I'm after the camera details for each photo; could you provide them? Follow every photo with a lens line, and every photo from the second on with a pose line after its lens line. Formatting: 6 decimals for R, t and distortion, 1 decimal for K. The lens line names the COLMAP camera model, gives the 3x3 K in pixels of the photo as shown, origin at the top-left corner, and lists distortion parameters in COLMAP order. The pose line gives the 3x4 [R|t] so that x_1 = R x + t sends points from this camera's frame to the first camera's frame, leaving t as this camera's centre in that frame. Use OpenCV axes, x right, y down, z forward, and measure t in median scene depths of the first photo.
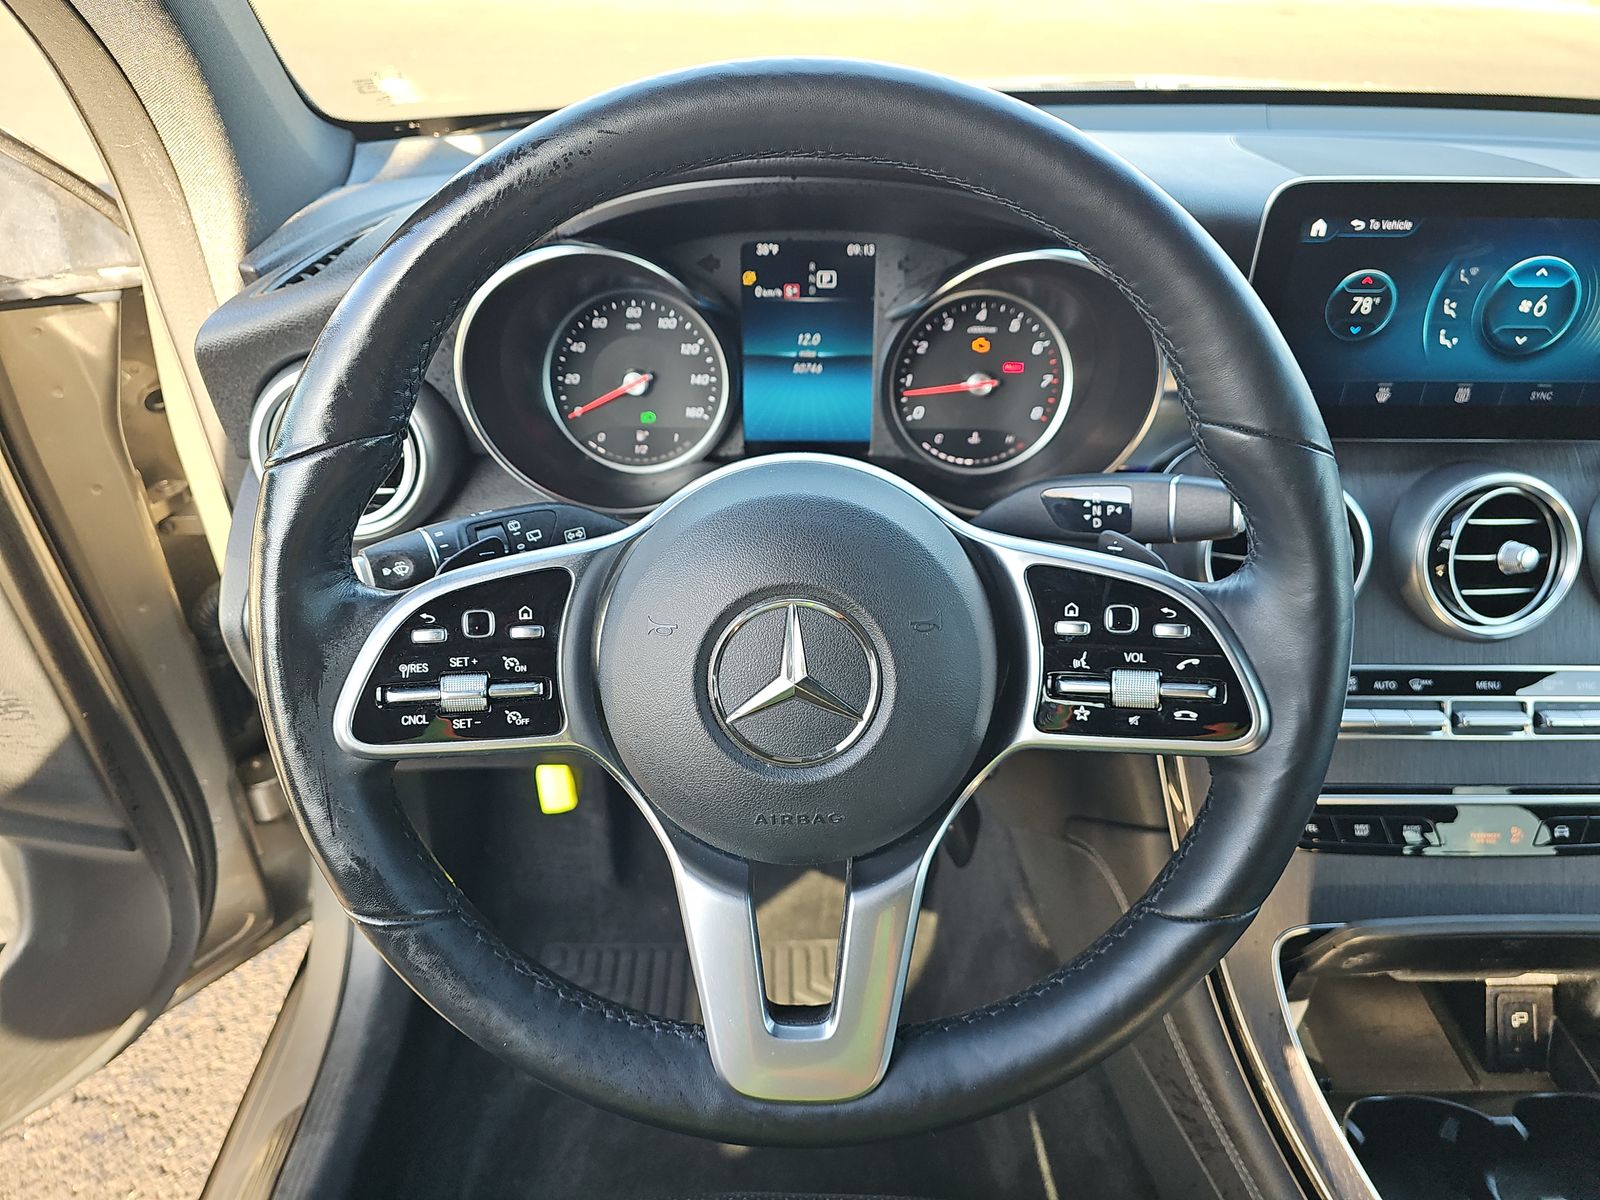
lens RADIAL K [[1063.4, 0, 807.0], [0, 1063.4, 607.1], [0, 0, 1]] dist [0.057464, 0.000070]
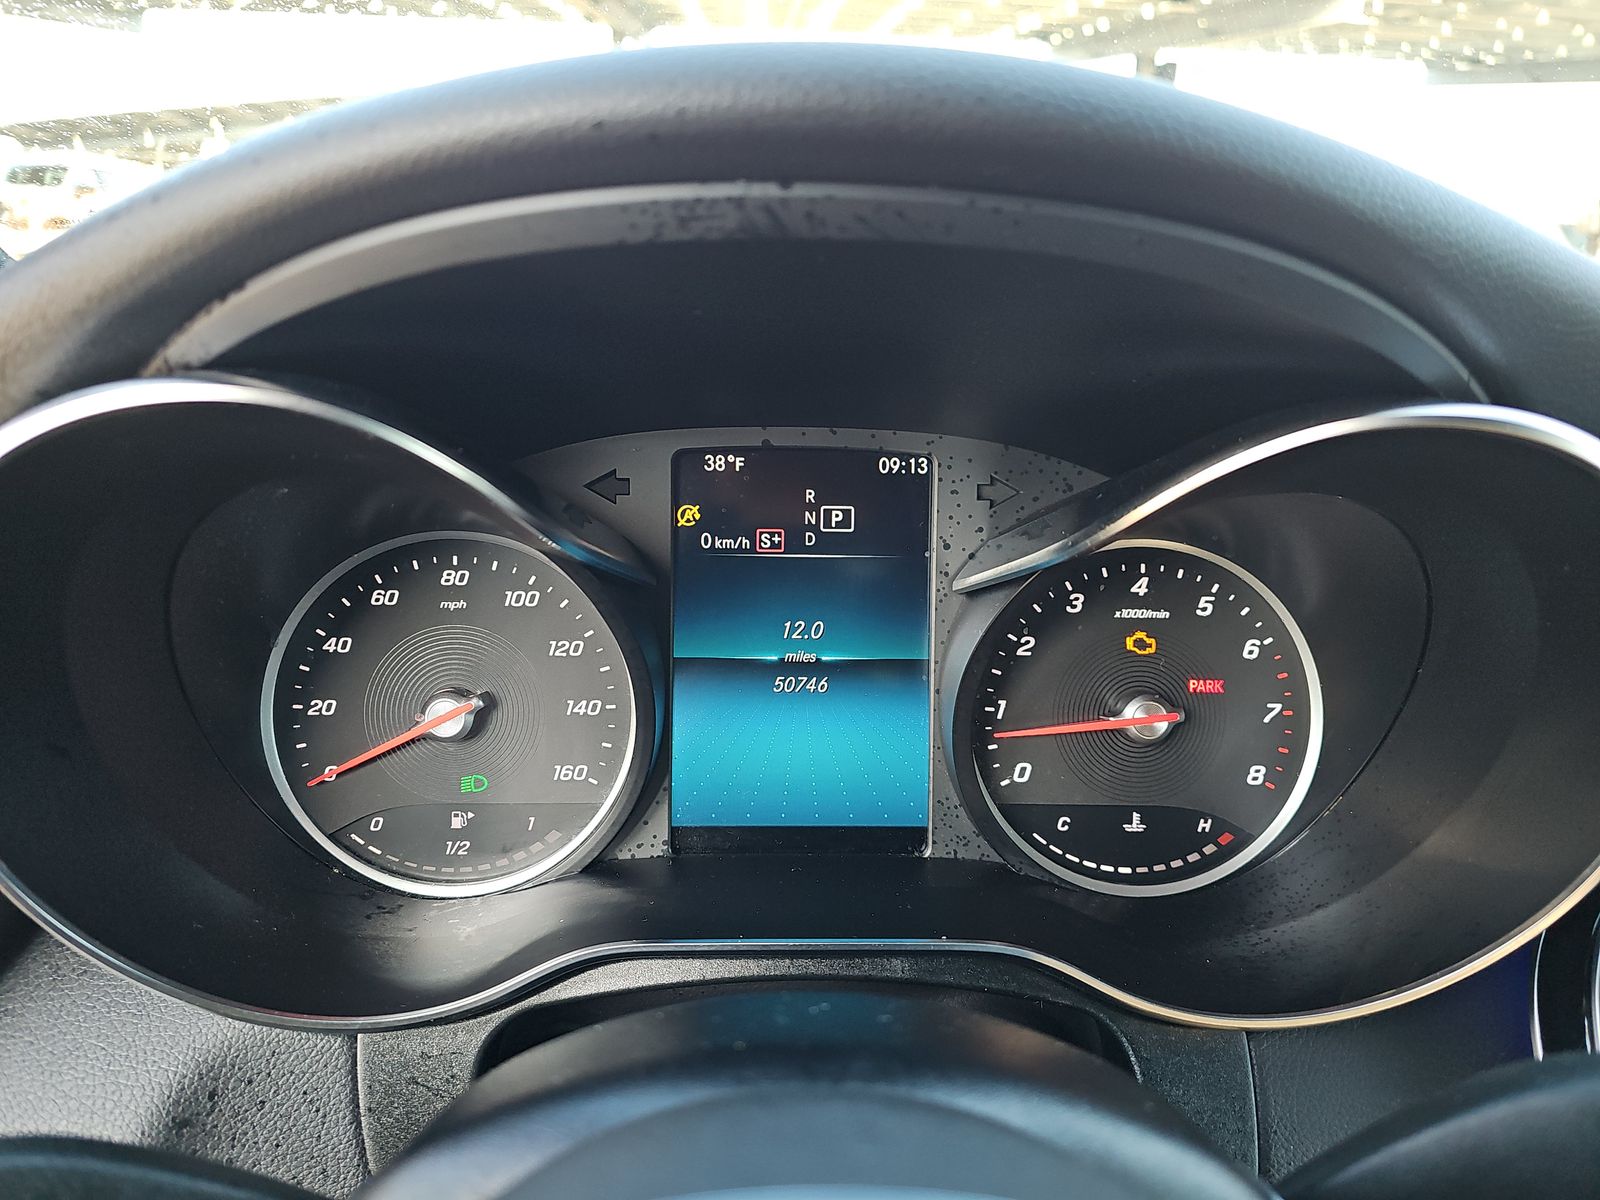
lens RADIAL K [[1063.4, 0, 803.2], [0, 1063.4, 602.2], [0, 0, 1]] dist [0.057464, 0.000070]
pose [[0.999708, 0.004108, 0.023800, -0.010506], [0.002570, 0.961741, -0.273949, -0.125004], [-0.024015, 0.273931, 0.961450, 0.510826]]
